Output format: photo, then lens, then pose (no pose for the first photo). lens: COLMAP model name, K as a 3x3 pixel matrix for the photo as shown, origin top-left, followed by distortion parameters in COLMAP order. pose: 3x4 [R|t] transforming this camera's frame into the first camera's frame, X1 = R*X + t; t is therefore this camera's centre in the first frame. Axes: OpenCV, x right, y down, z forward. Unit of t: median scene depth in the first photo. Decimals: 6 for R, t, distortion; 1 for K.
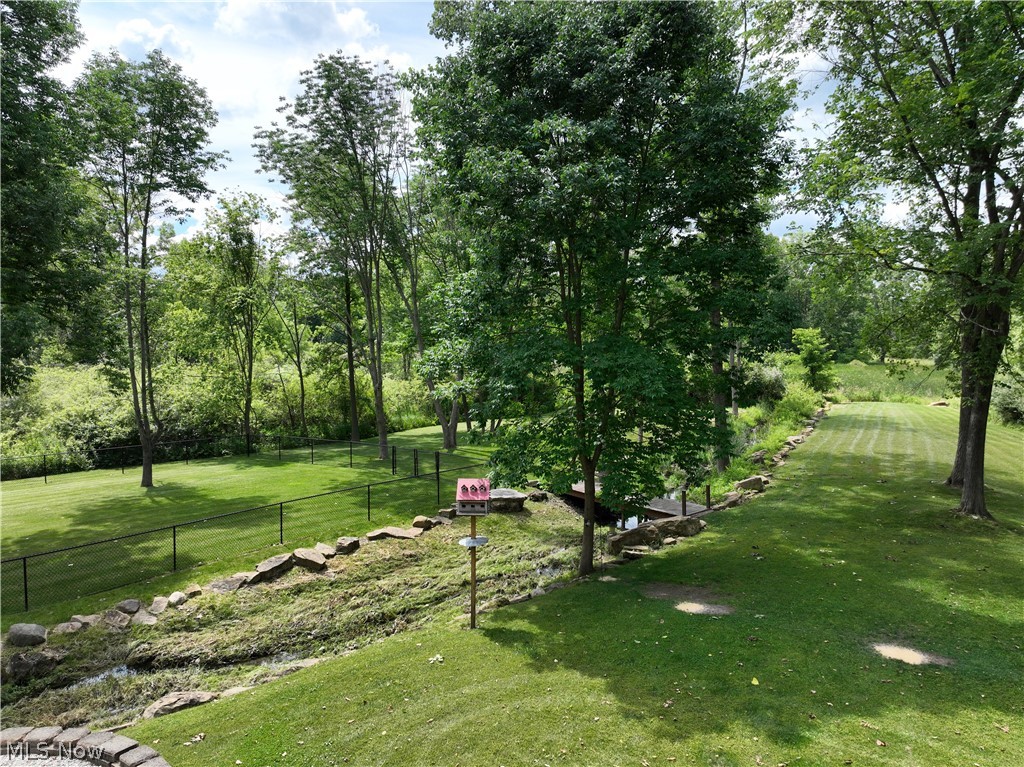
lens RADIAL K [[704.6, 0, 511.6], [0, 704.6, 388.4], [0, 0, 1]] dist [-0.003803, -0.001442]
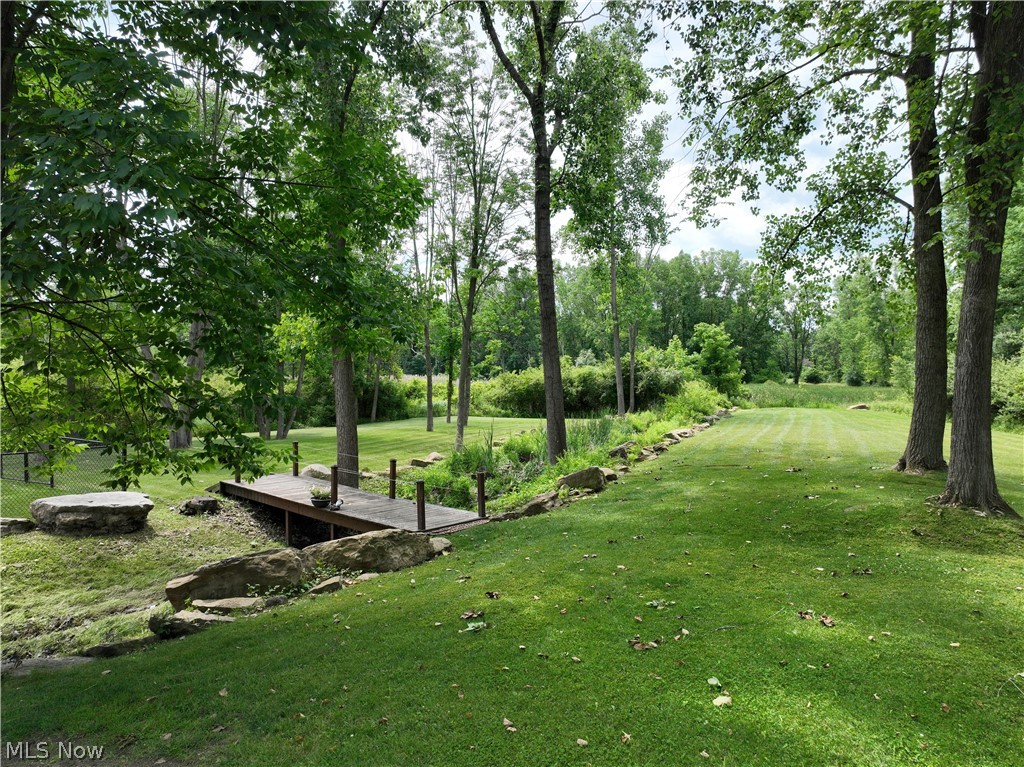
lens RADIAL K [[704.6, 0, 511.7], [0, 704.6, 380.8], [0, 0, 1]] dist [-0.003803, -0.001442]
pose [[0.995004, -0.000423, 0.099839, 0.226004], [0.006475, 0.998159, -0.060299, 0.090531], [-0.099629, 0.060644, 0.993175, 0.419385]]
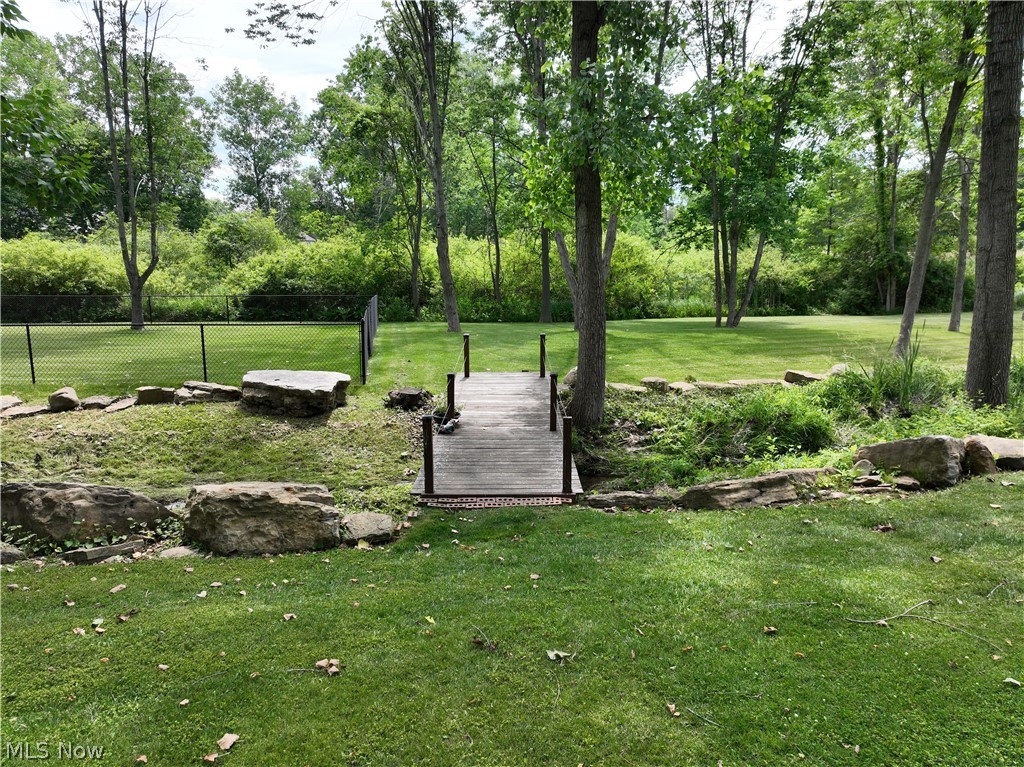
lens RADIAL K [[704.6, 0, 511.9], [0, 704.6, 382.4], [0, 0, 1]] dist [-0.003803, -0.001442]
pose [[0.734660, 0.115189, -0.668585, 0.422885], [-0.040566, 0.991176, 0.126192, 0.077868], [0.677222, -0.065587, 0.732850, 0.701701]]
